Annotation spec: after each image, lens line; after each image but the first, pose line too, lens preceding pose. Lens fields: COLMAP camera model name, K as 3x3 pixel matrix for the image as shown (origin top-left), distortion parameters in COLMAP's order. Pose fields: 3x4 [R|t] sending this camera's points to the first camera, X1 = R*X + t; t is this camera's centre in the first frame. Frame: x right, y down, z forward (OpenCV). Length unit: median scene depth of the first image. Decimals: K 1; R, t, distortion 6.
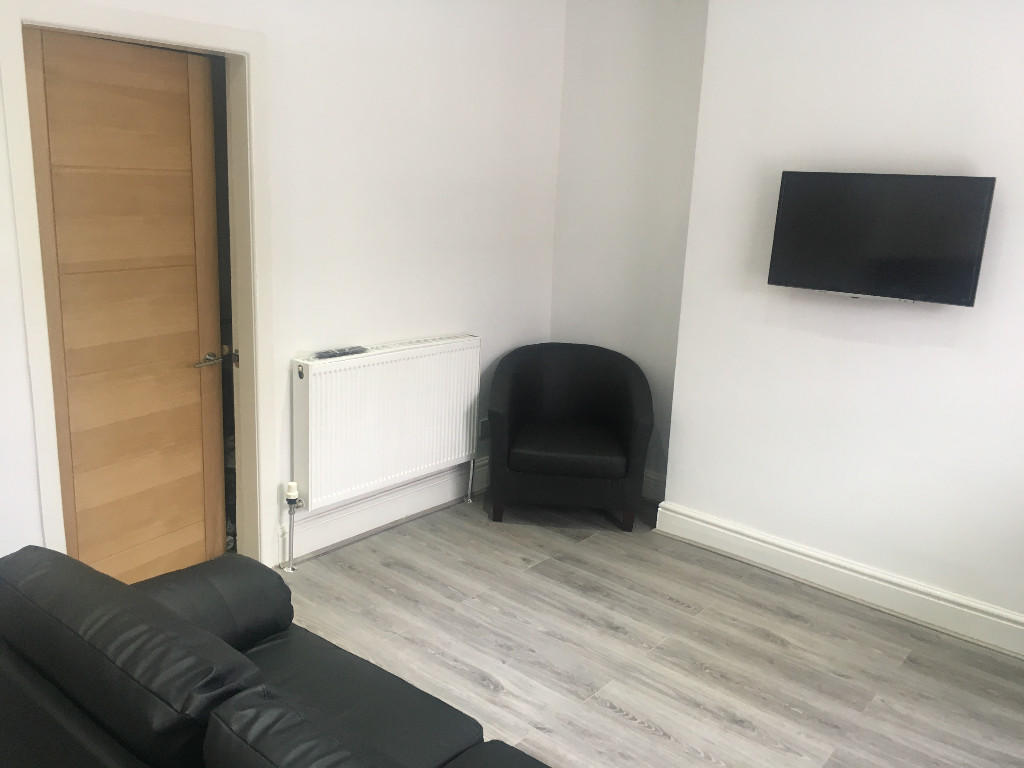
lens RADIAL K [[858.2, 0, 506.9], [0, 858.2, 381.3], [0, 0, 1]] dist [0.049170, -0.066861]
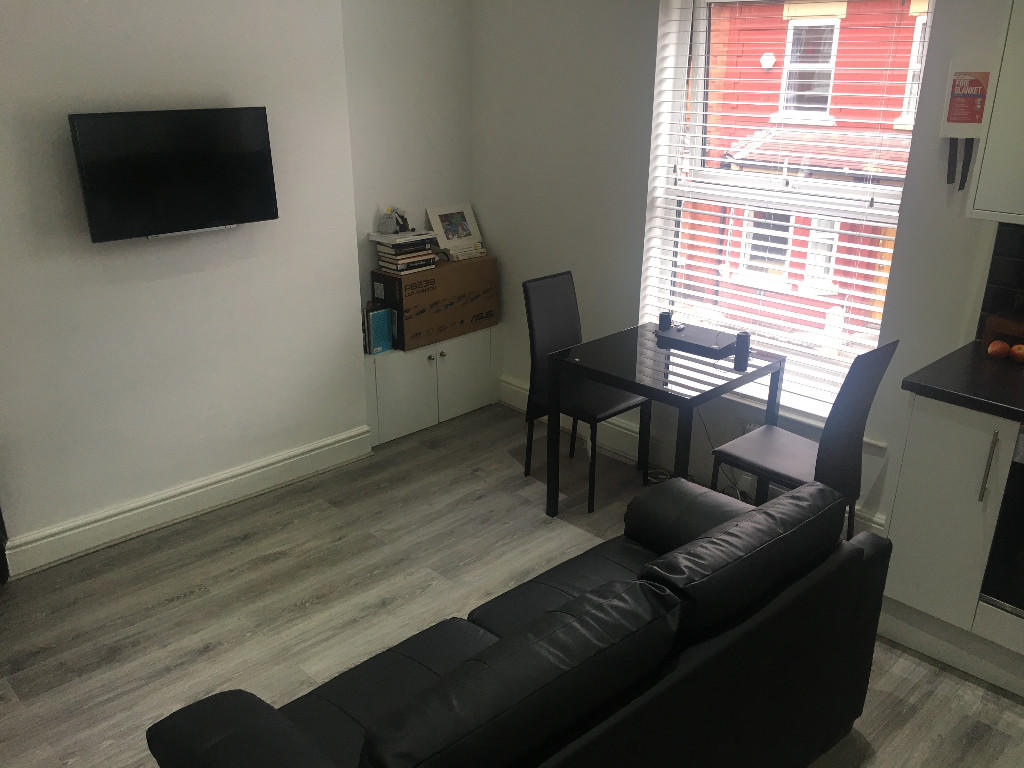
lens RADIAL K [[858.2, 0, 512.9], [0, 858.2, 379.2], [0, 0, 1]] dist [0.049170, -0.066861]
pose [[0.098030, -0.384590, 0.917868, -0.546601], [0.230691, 0.905969, 0.354966, -0.209721], [-0.968076, 0.176946, 0.177533, 0.463682]]
